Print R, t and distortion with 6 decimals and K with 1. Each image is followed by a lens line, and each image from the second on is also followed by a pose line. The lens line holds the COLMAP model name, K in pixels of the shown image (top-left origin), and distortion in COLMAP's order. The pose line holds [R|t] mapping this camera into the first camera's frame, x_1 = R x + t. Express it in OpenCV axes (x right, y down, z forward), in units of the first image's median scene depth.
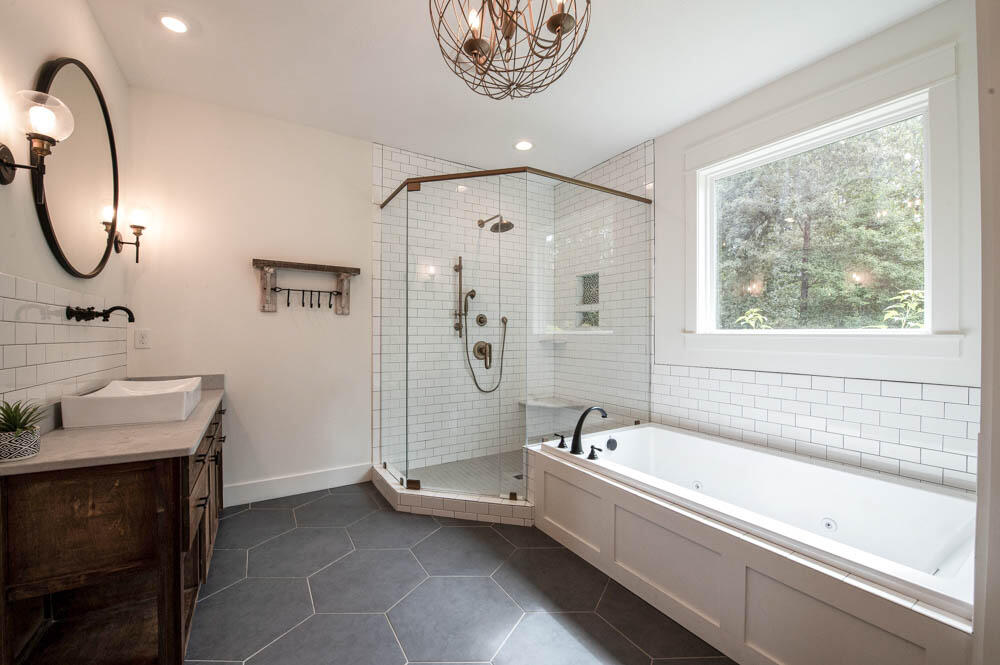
lens RADIAL K [[410.0, 0, 499.3], [0, 410.0, 335.6], [0, 0, 1]] dist [0.000505, -0.000010]
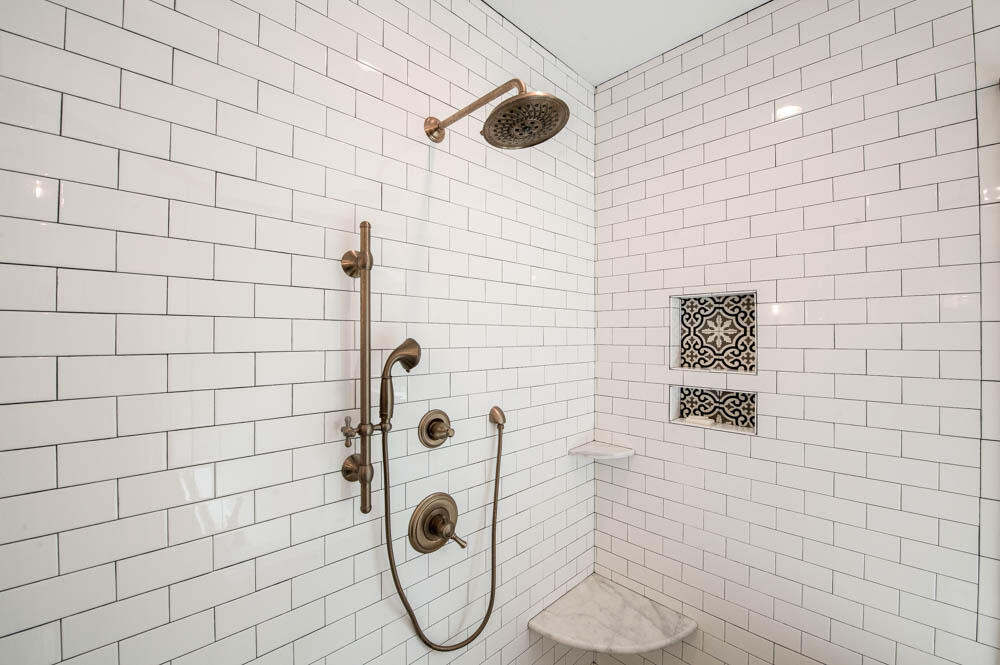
lens RADIAL K [[410.0, 0, 504.3], [0, 410.0, 332.8], [0, 0, 1]] dist [0.000505, -0.000010]
pose [[0.974360, 0.001400, 0.224990, -0.064003], [0.002476, 0.999853, -0.016941, -0.109856], [-0.224981, 0.017063, 0.974214, 0.690652]]
